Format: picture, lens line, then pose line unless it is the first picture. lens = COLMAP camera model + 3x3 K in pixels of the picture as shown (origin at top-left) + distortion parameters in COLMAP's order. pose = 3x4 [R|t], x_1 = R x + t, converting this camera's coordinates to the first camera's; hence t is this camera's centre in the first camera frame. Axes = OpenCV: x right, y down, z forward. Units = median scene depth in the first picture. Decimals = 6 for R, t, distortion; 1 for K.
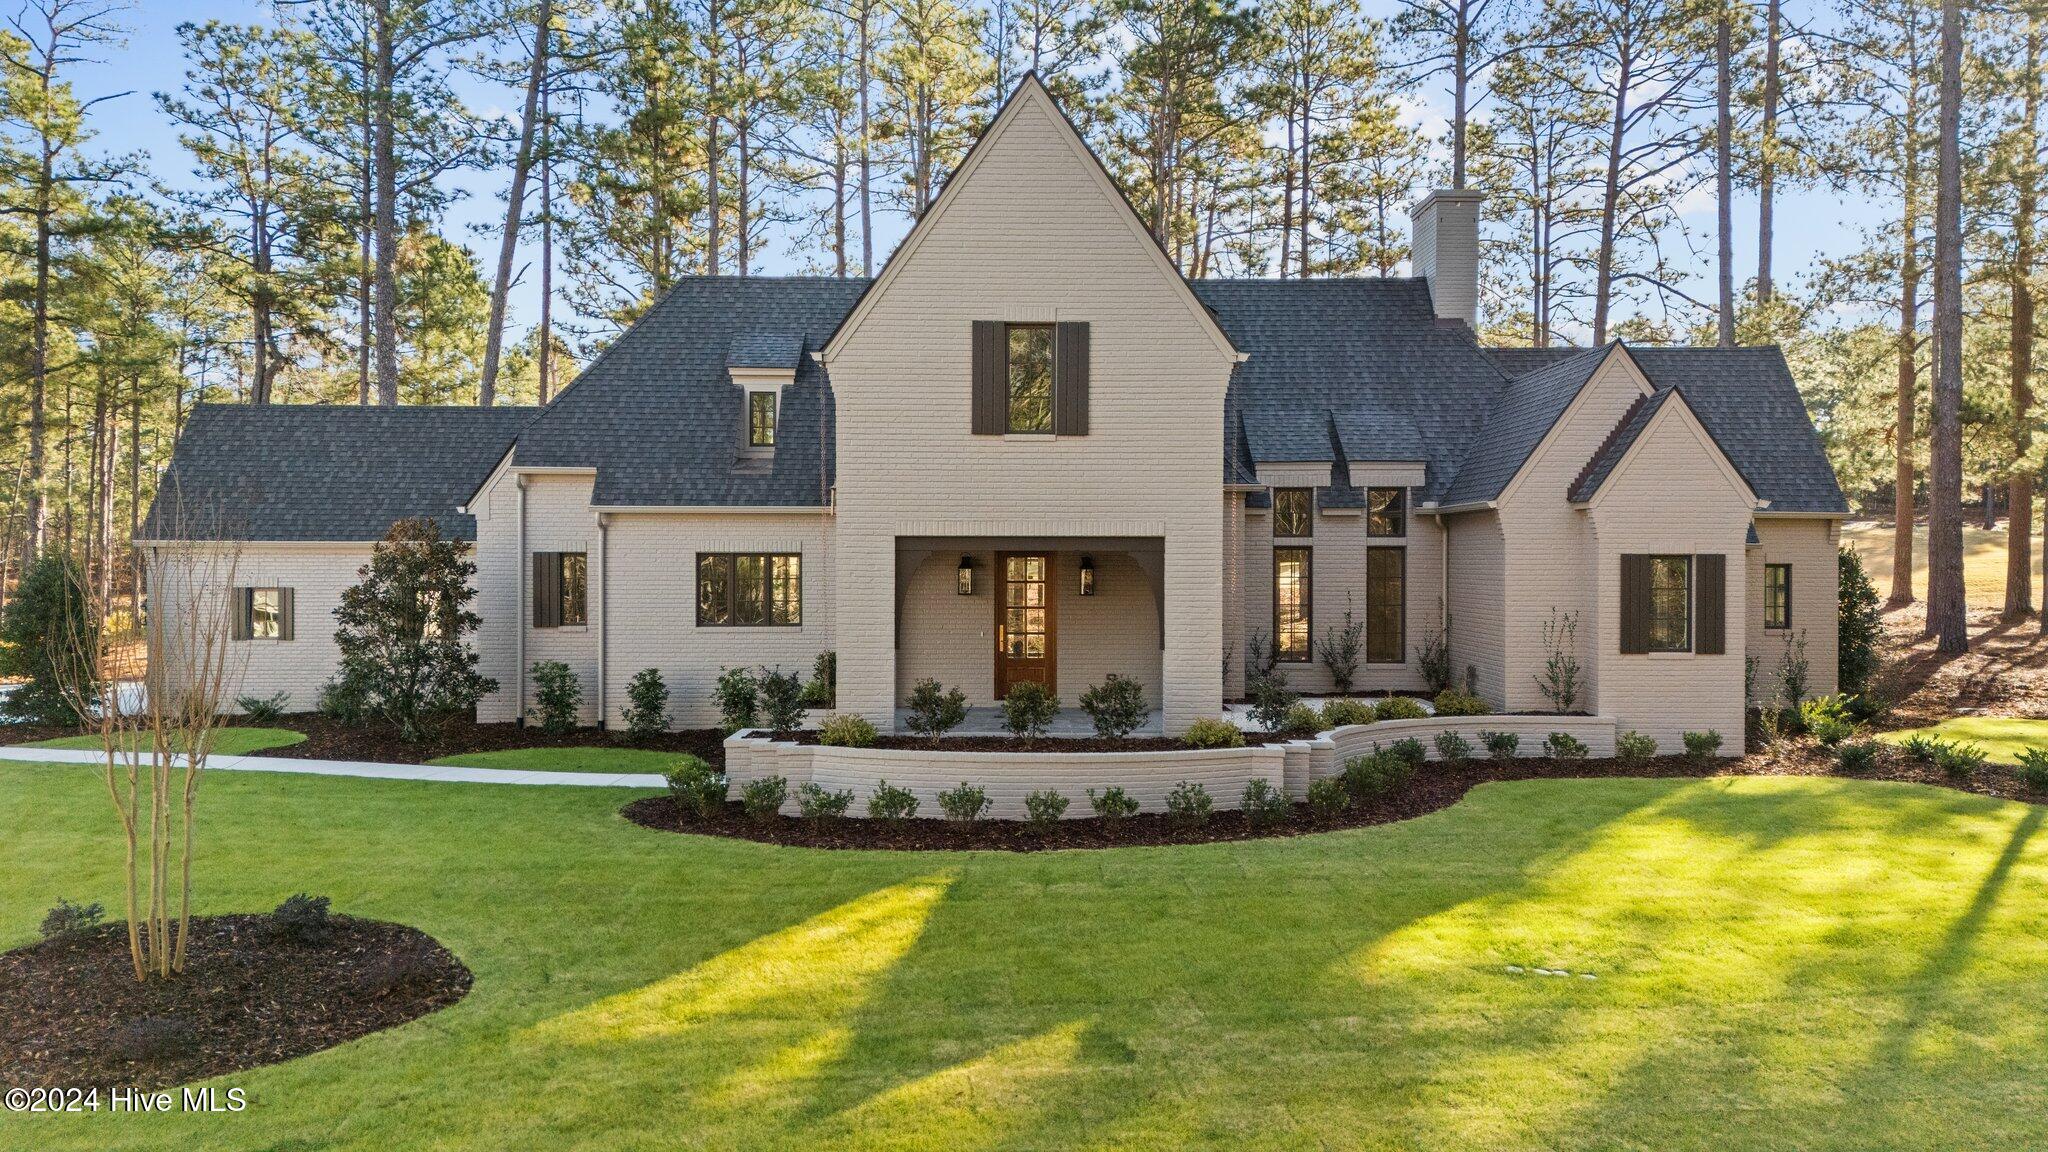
lens RADIAL K [[1515.9, 0, 1024.0], [0, 1515.9, 576.0], [0, 0, 1]] dist [0.123678, -0.134431]
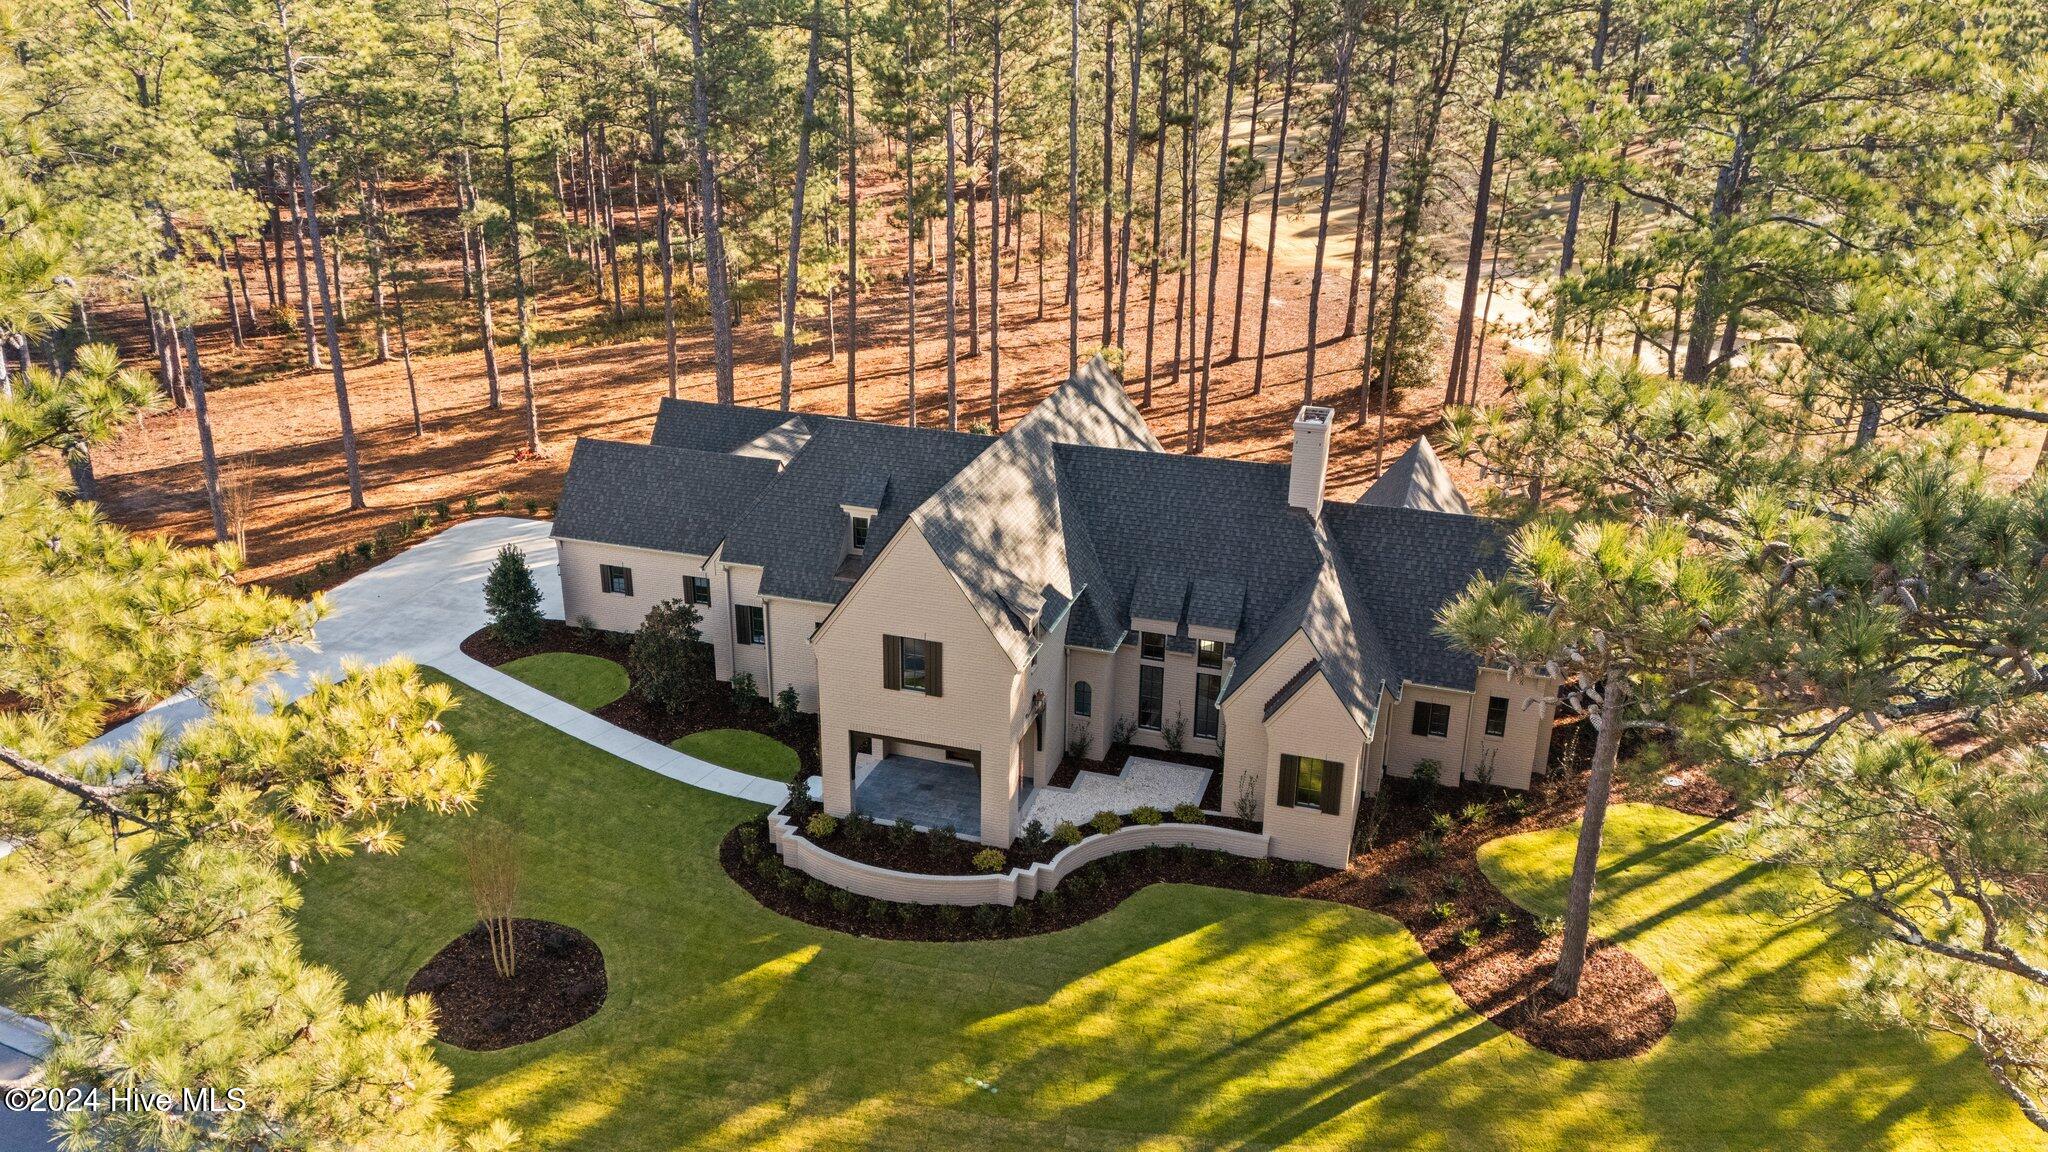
lens RADIAL K [[1515.9, 0, 1024.0], [0, 1515.9, 576.0], [0, 0, 1]] dist [0.123678, -0.134431]
pose [[0.947672, 0.131516, -0.290898, 0.578714], [-0.012802, 0.926125, 0.376998, -0.819931], [0.318989, -0.353547, 0.879347, -0.493621]]
